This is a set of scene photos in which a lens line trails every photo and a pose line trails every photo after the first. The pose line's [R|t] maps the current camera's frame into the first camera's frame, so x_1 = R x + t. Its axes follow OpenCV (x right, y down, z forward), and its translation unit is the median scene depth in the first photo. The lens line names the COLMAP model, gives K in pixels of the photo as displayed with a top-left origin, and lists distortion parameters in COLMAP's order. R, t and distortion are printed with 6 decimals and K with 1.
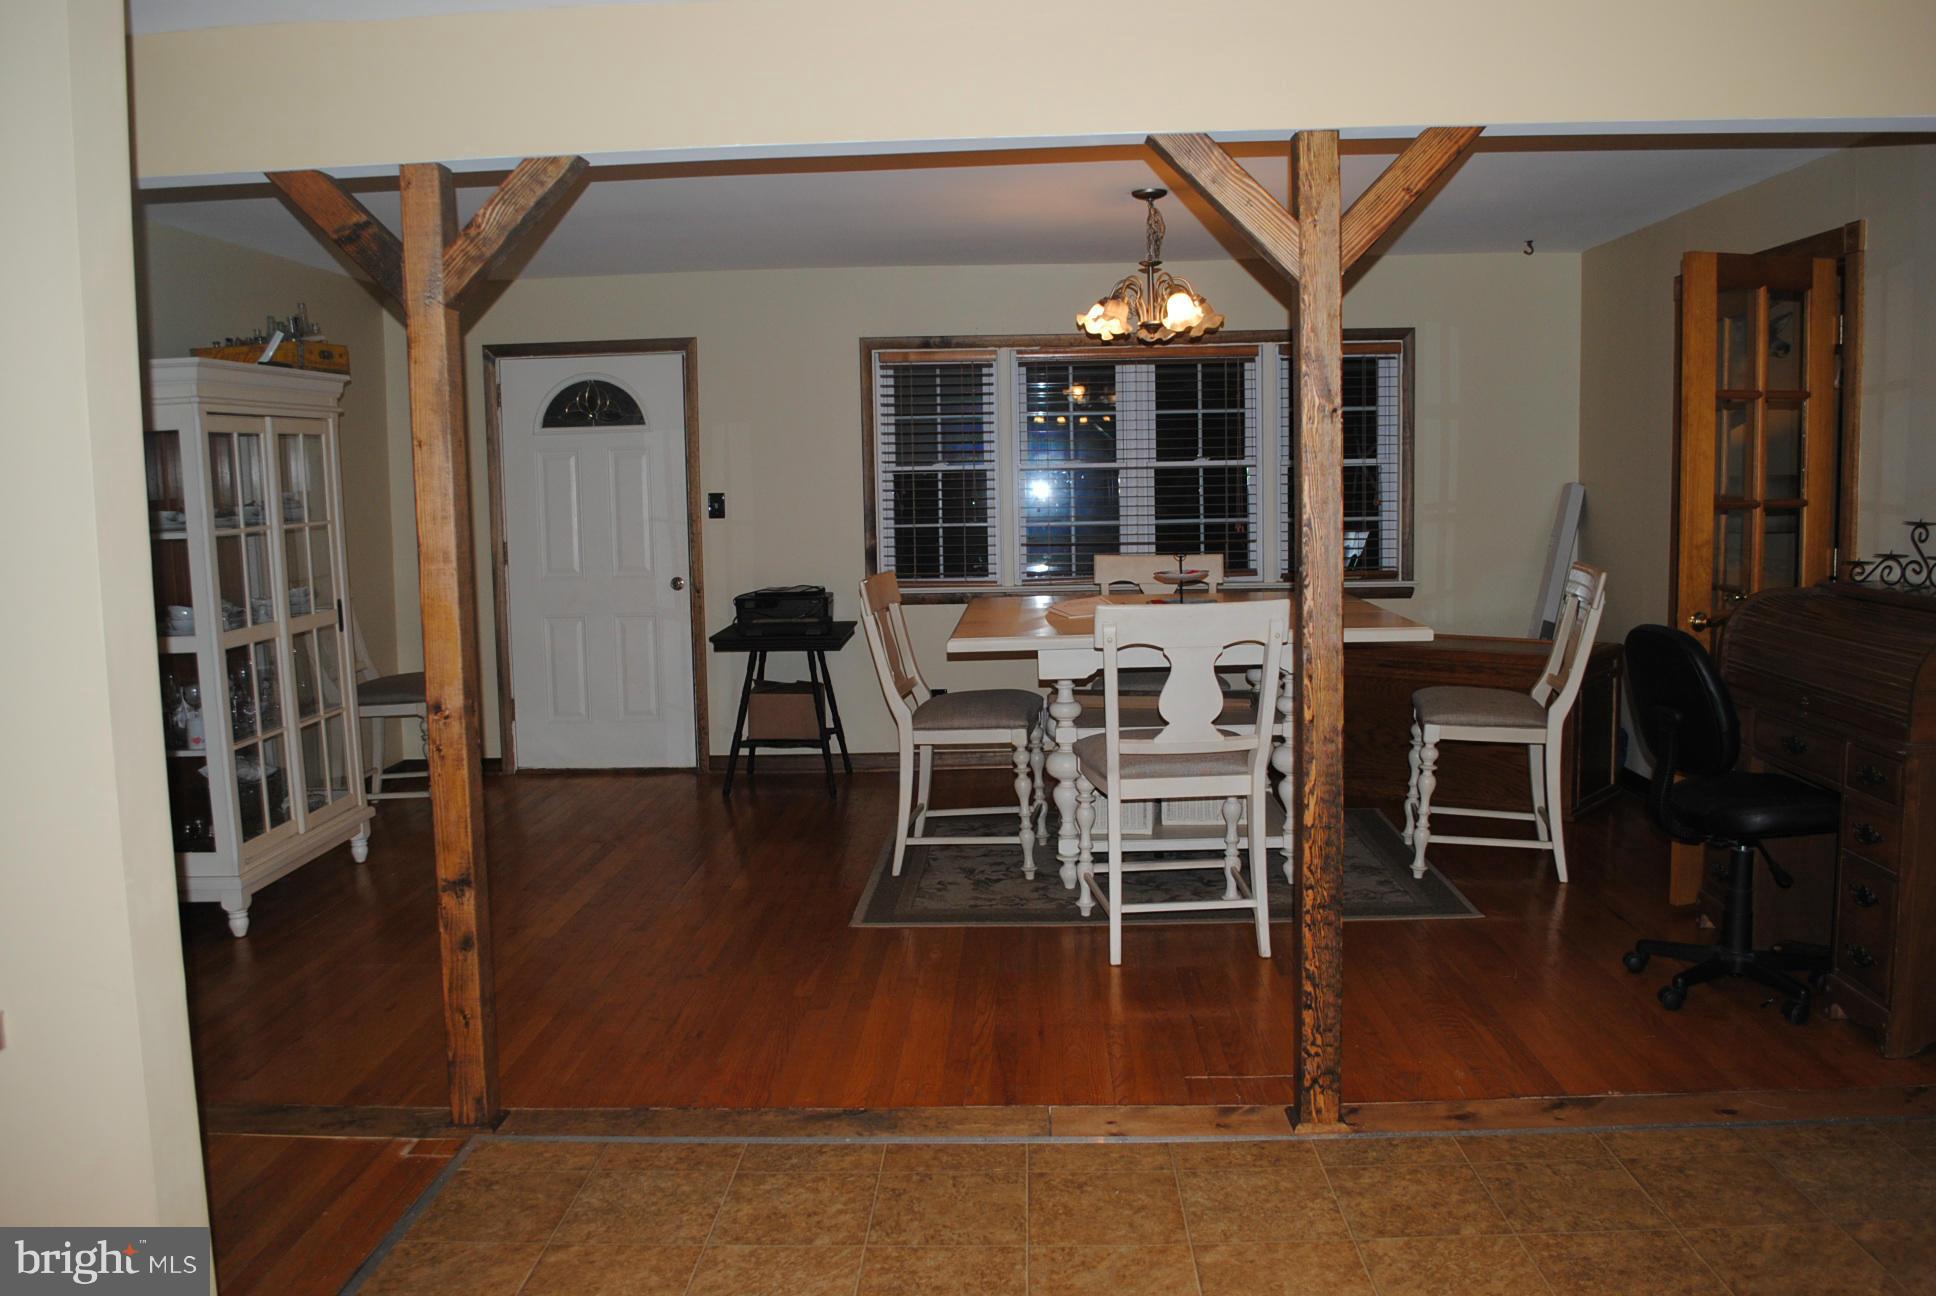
lens RADIAL K [[1520.9, 0, 968.0], [0, 1520.9, 648.0], [0, 0, 1]] dist [-0.085356, 0.015883]
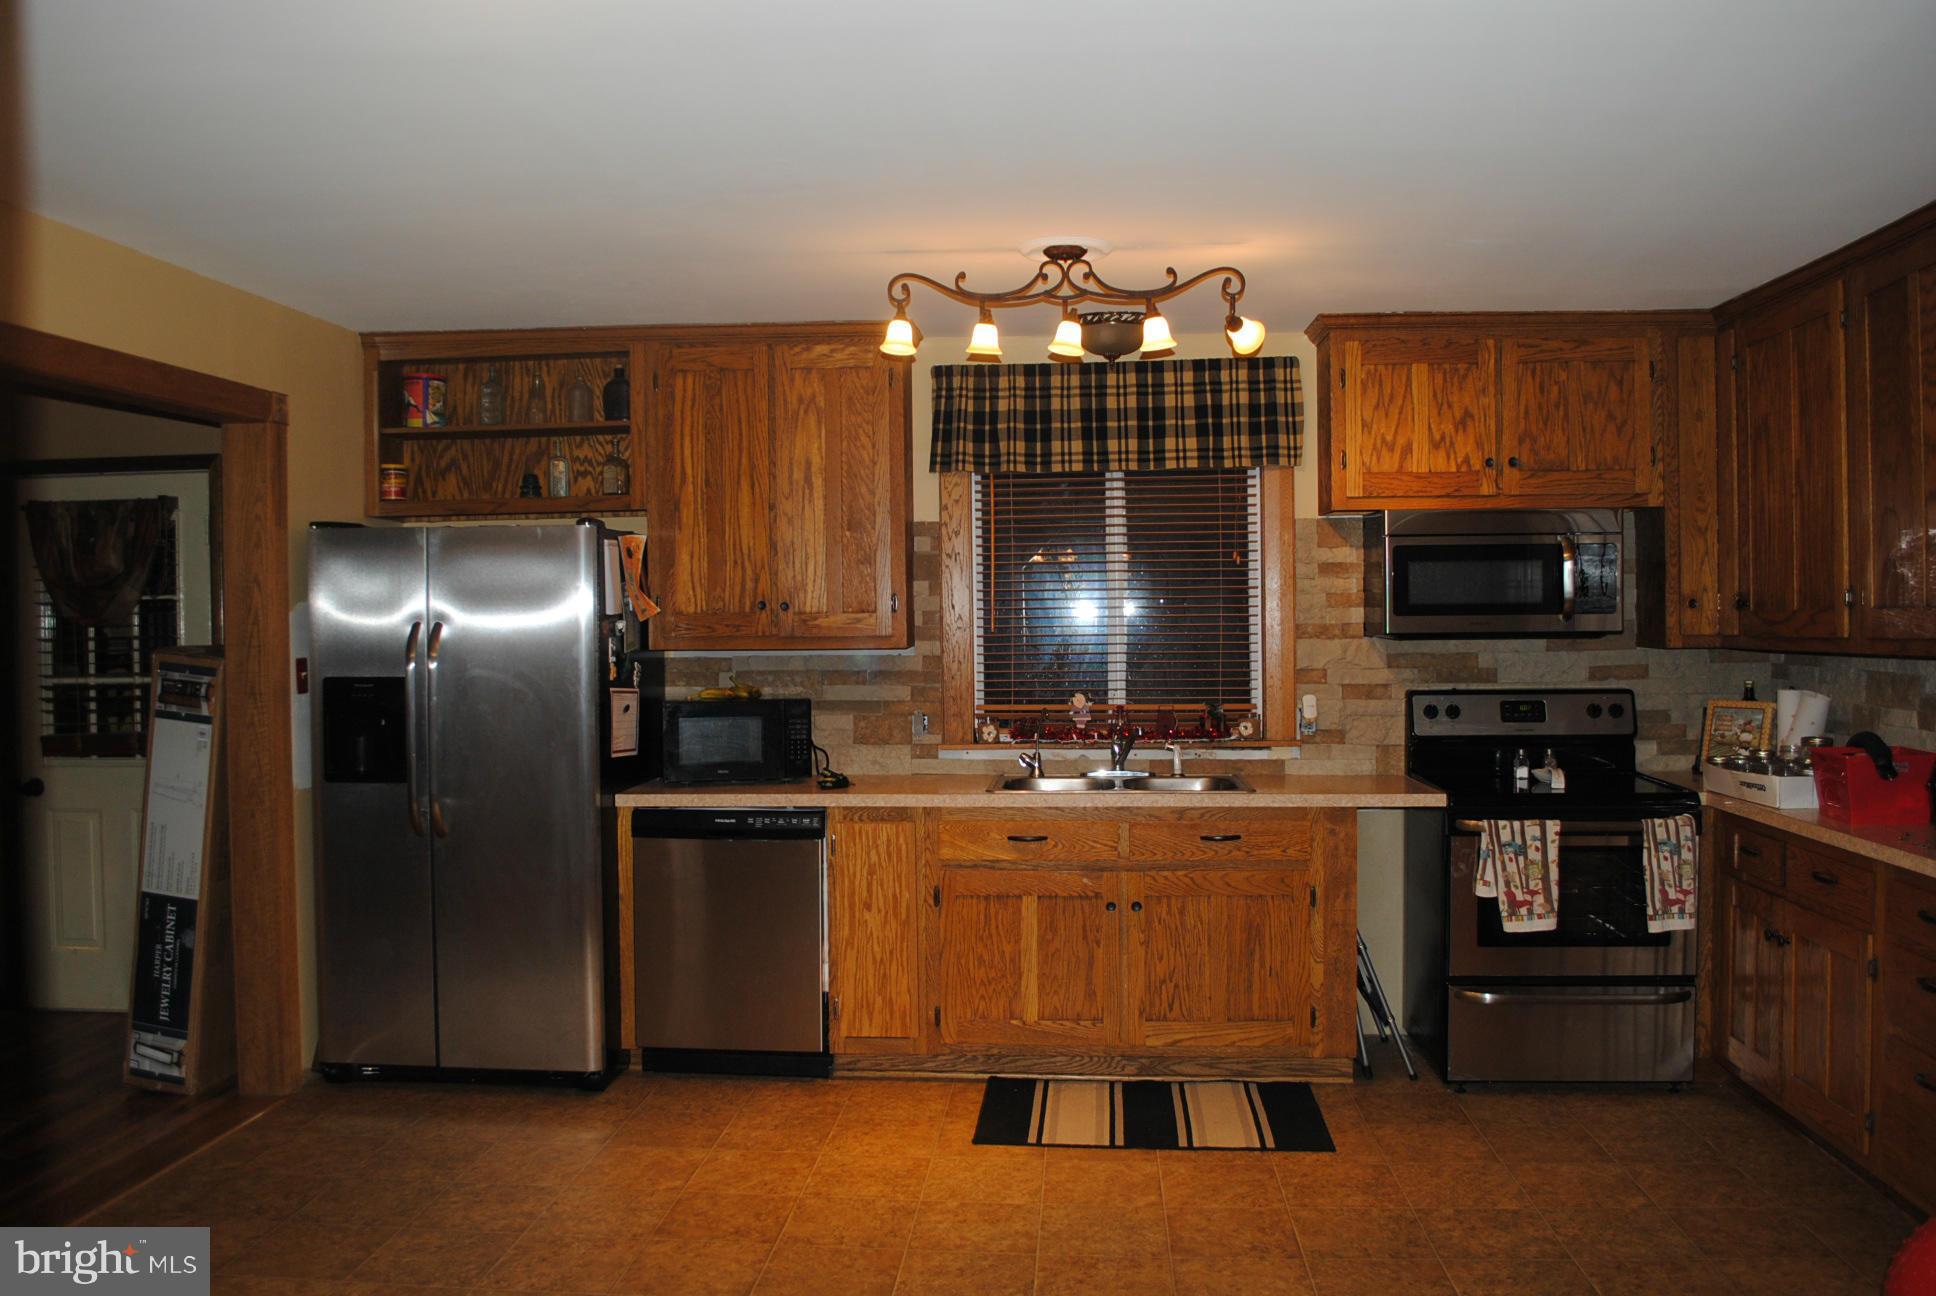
lens RADIAL K [[1520.9, 0, 968.0], [0, 1520.9, 648.0], [0, 0, 1]] dist [-0.085356, 0.015883]
pose [[-0.998614, 0.028450, 0.044290, 0.231540], [0.033916, 0.991194, 0.127999, -0.250480], [-0.040259, 0.129324, -0.990785, 2.103803]]
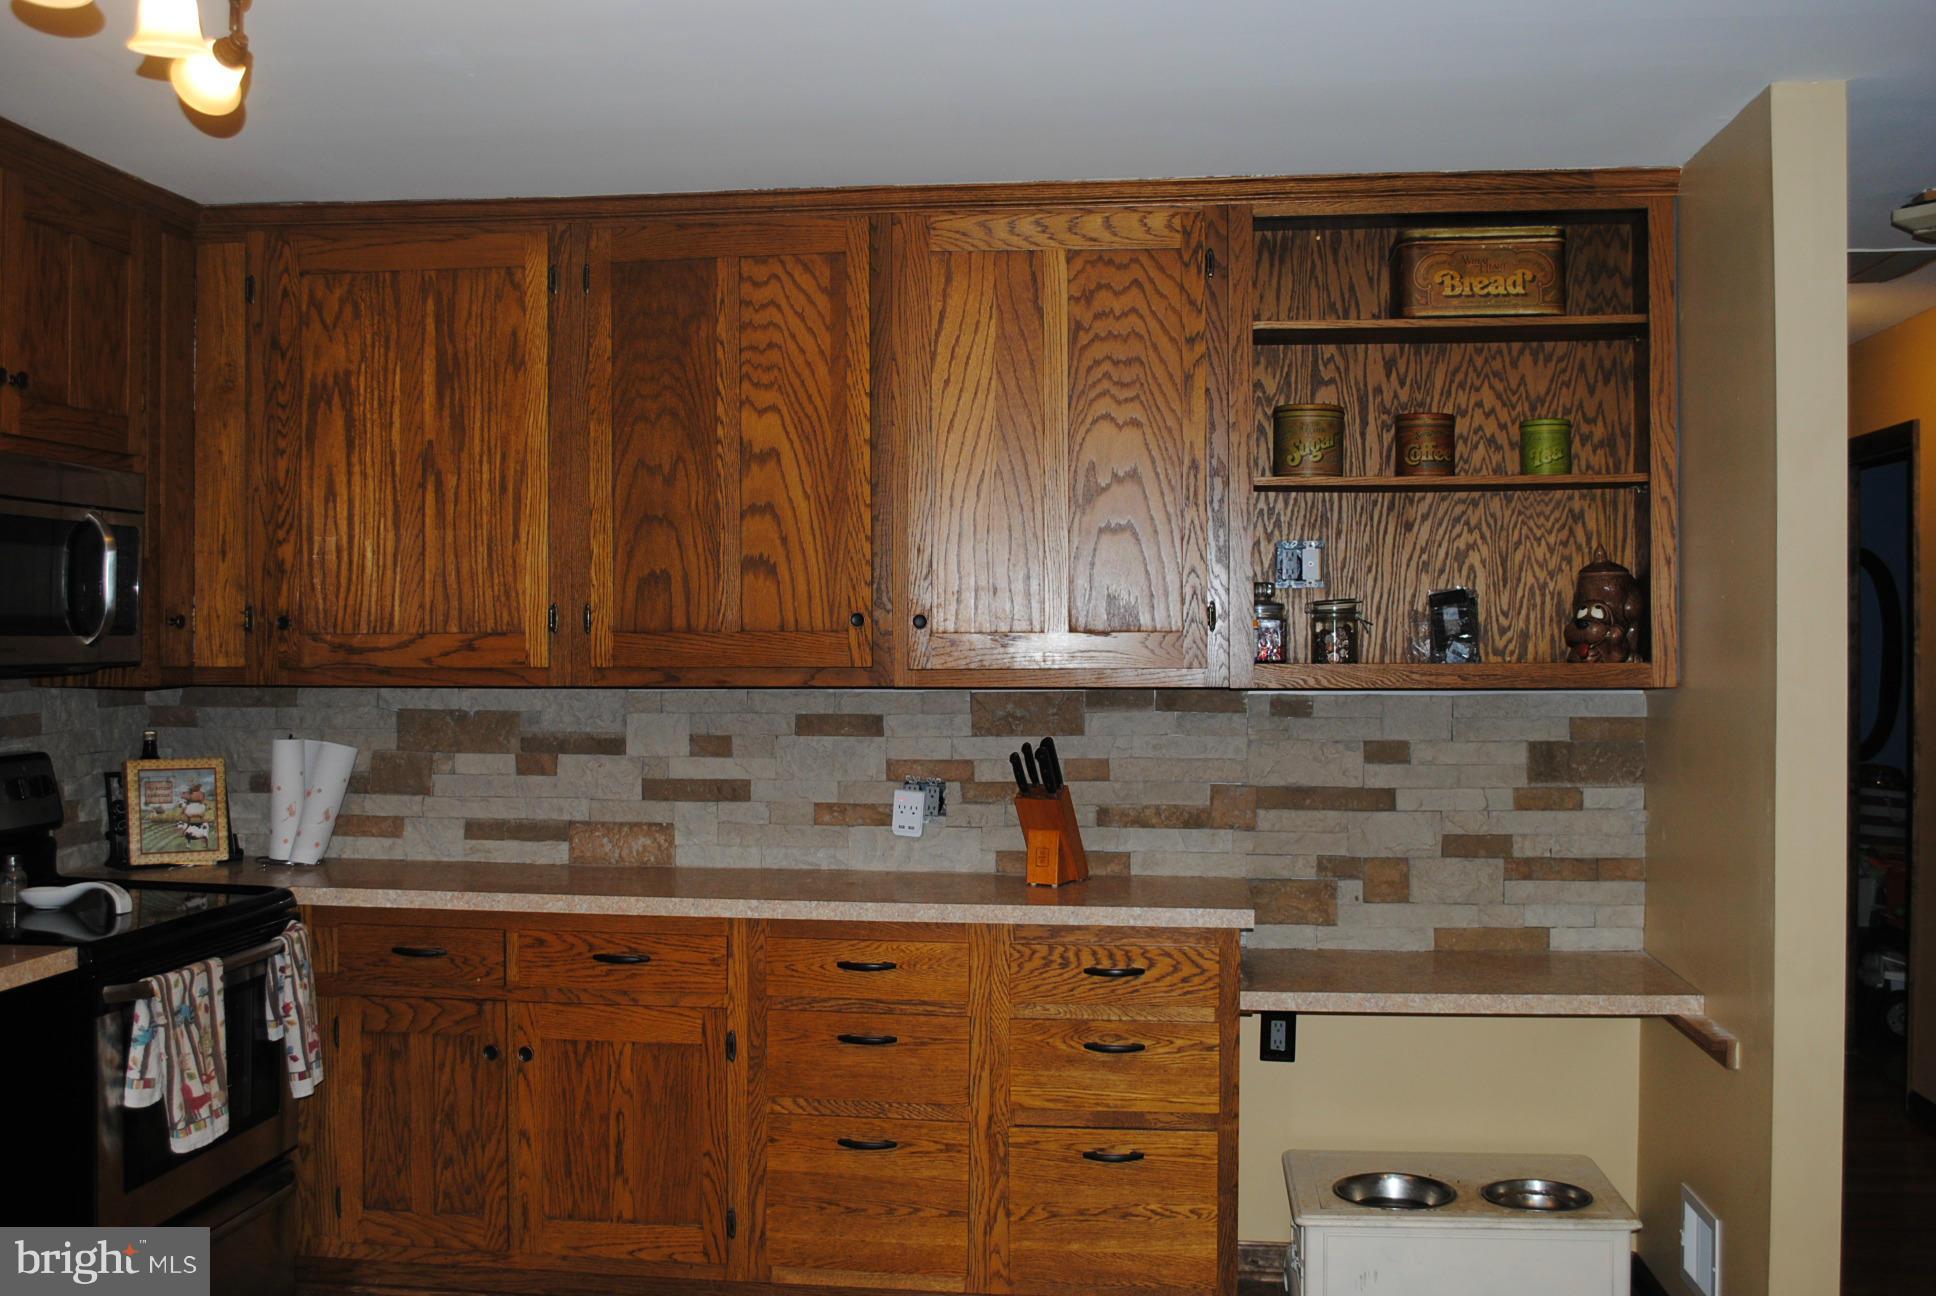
lens RADIAL K [[1827.6, 0, 968.0], [0, 1827.6, 648.0], [0, 0, 1]] dist [-0.059450, -0.003258]
pose [[-0.079571, 0.025919, -0.996492, 0.809111], [-0.110420, 0.993281, 0.034653, -0.159399], [0.990695, 0.112790, -0.076175, 1.176097]]
